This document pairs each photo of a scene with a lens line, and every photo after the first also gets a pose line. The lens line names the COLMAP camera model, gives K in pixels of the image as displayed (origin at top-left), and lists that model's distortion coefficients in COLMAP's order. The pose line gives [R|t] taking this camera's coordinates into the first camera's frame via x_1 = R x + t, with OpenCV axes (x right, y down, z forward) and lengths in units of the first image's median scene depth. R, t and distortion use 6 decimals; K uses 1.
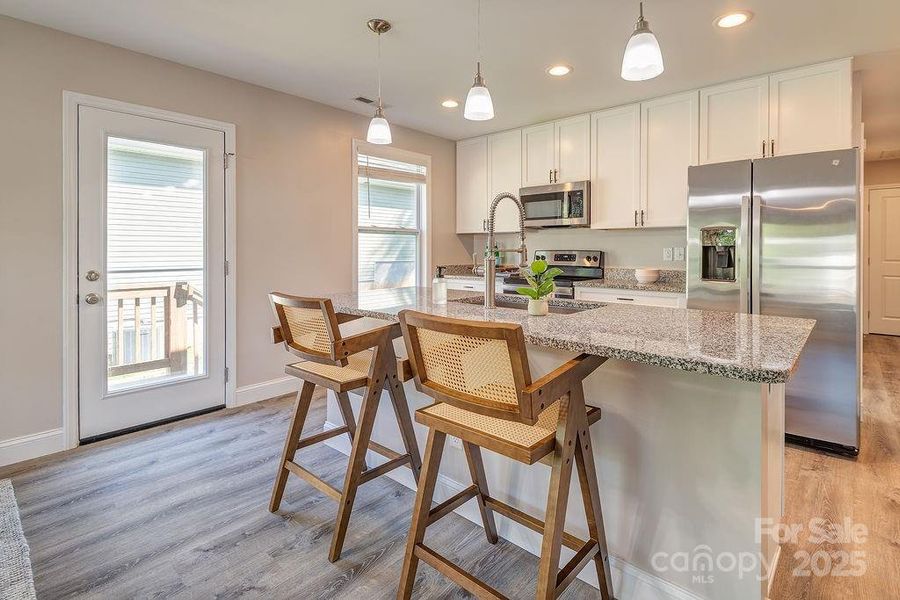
lens RADIAL K [[441.8, 0, 473.0], [0, 441.8, 250.6], [0, 0, 1]] dist [0.000497, -0.000536]
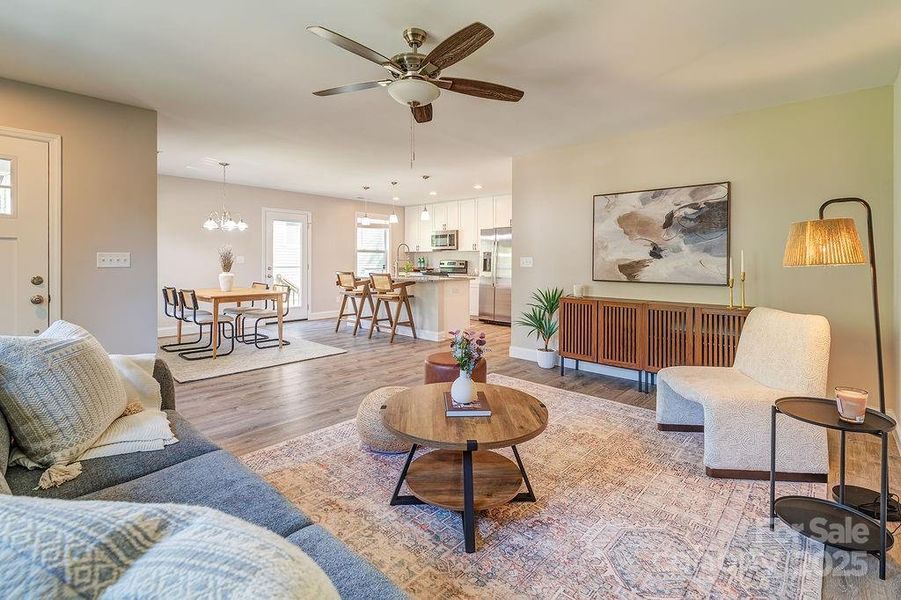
lens RADIAL K [[416.9, 0, 450.2], [0, 416.9, 266.7], [0, 0, 1]] dist [-0.000740, -0.000428]
pose [[0.999767, 0.001917, -0.021488, 0.396107], [-0.001643, 0.999917, 0.012754, 0.007437], [0.021511, -0.012716, 0.999688, -1.703534]]
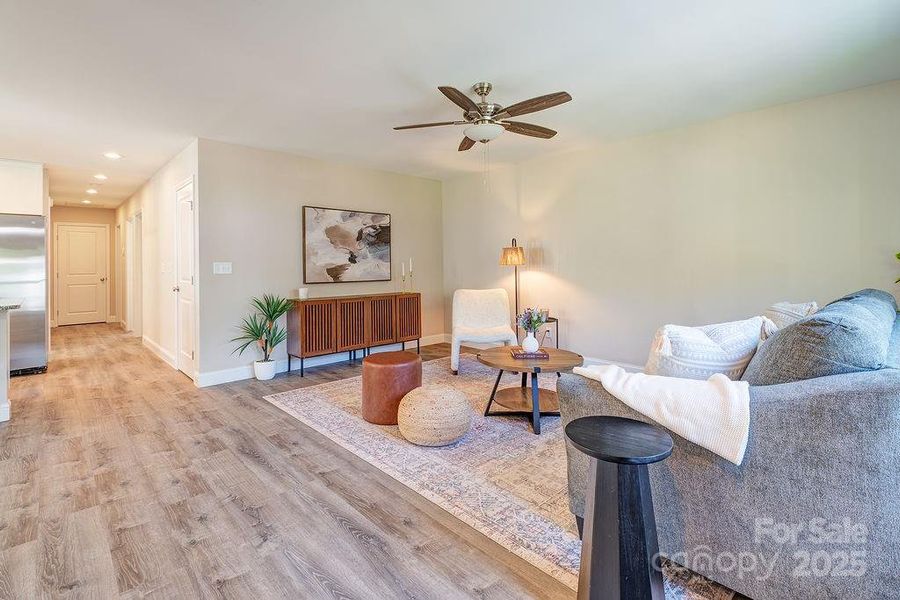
lens RADIAL K [[420.6, 0, 451.3], [0, 420.6, 263.6], [0, 0, 1]] dist [0.001775, 0.000270]
pose [[0.101623, -0.000021, 0.994823, -0.749878], [0.010544, 0.999944, -0.001056, 0.004322], [-0.994767, 0.010597, 0.101618, -0.909403]]
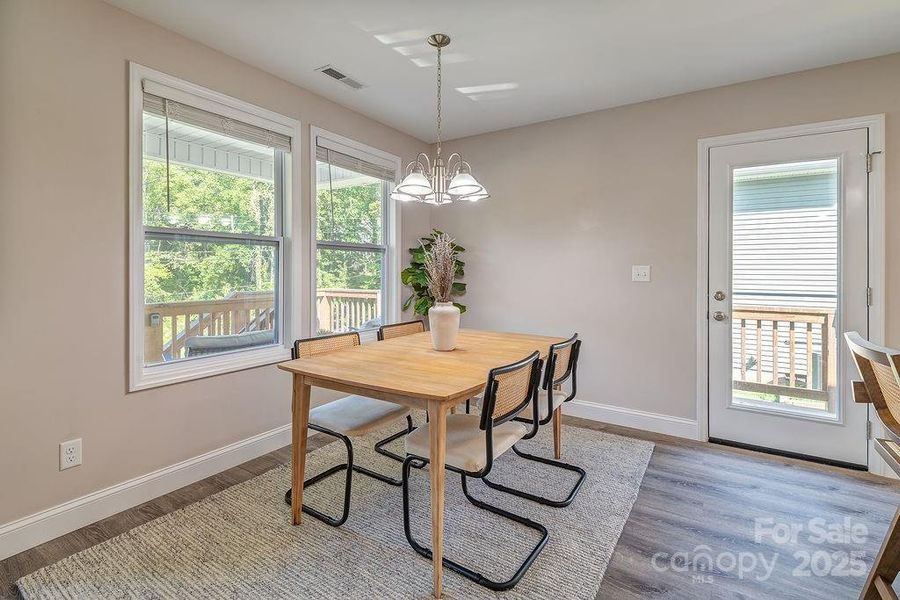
lens RADIAL K [[416.4, 0, 449.7], [0, 416.4, 266.7], [0, 0, 1]] dist [-0.000740, -0.000428]
pose [[0.134322, -0.012825, -0.990855, 0.097976], [-0.005729, 0.999889, -0.013719, 0.001444], [0.990921, 0.007520, 0.134233, 0.165606]]
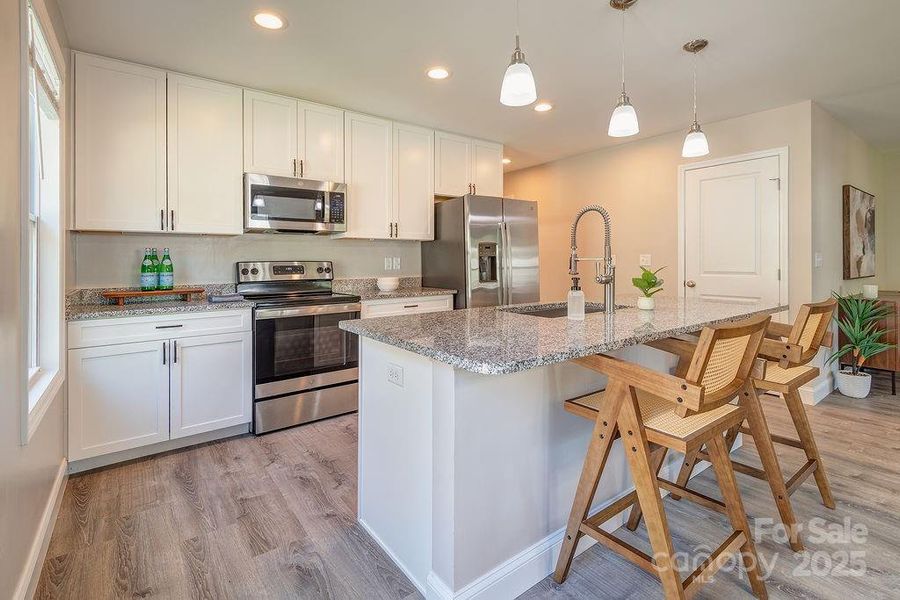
lens RADIAL K [[416.4, 0, 449.7], [0, 416.4, 266.7], [0, 0, 1]] dist [-0.000740, -0.000428]
pose [[0.215998, -0.019324, 0.976203, -0.770402], [0.006378, 0.999811, 0.018380, -0.003757], [-0.976373, 0.002256, 0.216081, 0.879502]]
